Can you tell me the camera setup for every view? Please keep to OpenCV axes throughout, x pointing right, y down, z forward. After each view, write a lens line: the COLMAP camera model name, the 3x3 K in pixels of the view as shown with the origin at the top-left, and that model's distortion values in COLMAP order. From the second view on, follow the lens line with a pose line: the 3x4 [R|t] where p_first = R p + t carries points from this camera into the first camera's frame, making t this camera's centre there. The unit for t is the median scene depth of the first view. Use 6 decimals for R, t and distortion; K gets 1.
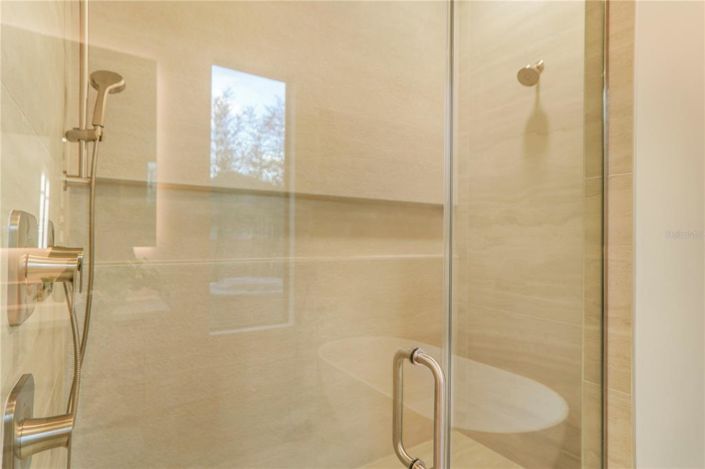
lens RADIAL K [[385.2, 0, 352.5], [0, 385.2, 237.0], [0, 0, 1]] dist [-0.005965, 0.007352]
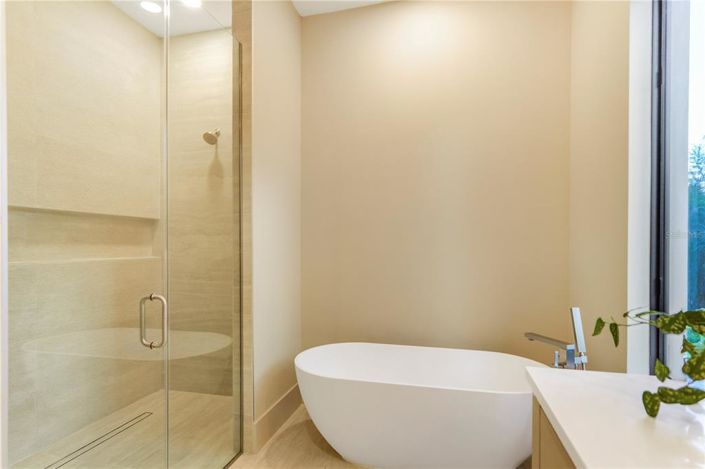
lens RADIAL K [[385.2, 0, 352.8], [0, 385.2, 250.8], [0, 0, 1]] dist [-0.005965, 0.007352]
pose [[0.731449, -0.018549, 0.681644, -0.227653], [0.000375, 0.999641, 0.026800, -0.012353], [-0.681896, -0.019347, 0.731193, -0.649798]]
